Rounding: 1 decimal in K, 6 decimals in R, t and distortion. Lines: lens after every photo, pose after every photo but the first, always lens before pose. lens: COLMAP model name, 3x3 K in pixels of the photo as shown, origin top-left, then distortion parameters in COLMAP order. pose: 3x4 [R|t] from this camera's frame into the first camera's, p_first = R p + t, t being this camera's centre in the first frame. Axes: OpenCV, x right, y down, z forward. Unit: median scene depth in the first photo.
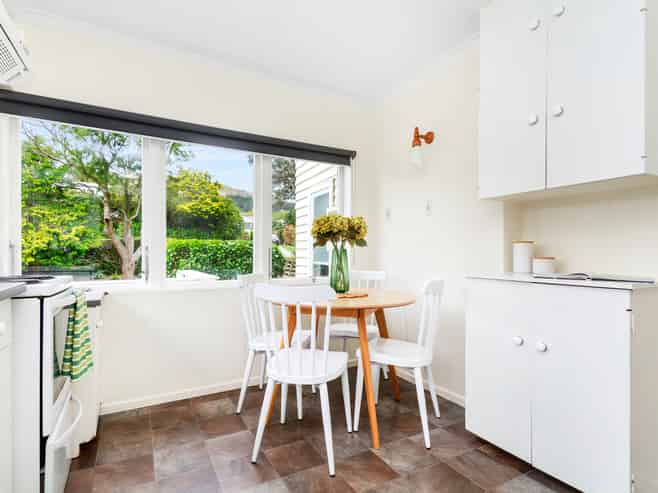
lens RADIAL K [[348.0, 0, 324.7], [0, 348.0, 253.0], [0, 0, 1]] dist [0.033622, -0.000598]
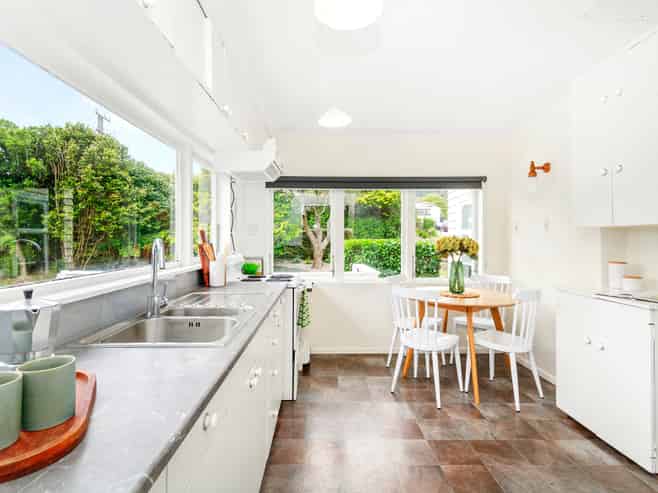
lens RADIAL K [[348.0, 0, 324.7], [0, 348.0, 253.0], [0, 0, 1]] dist [0.033622, -0.000598]
pose [[0.883529, 0.016191, -0.468096, 0.220313], [0.002309, 0.999240, 0.038921, -0.098393], [0.468371, -0.035469, 0.882820, -0.455820]]
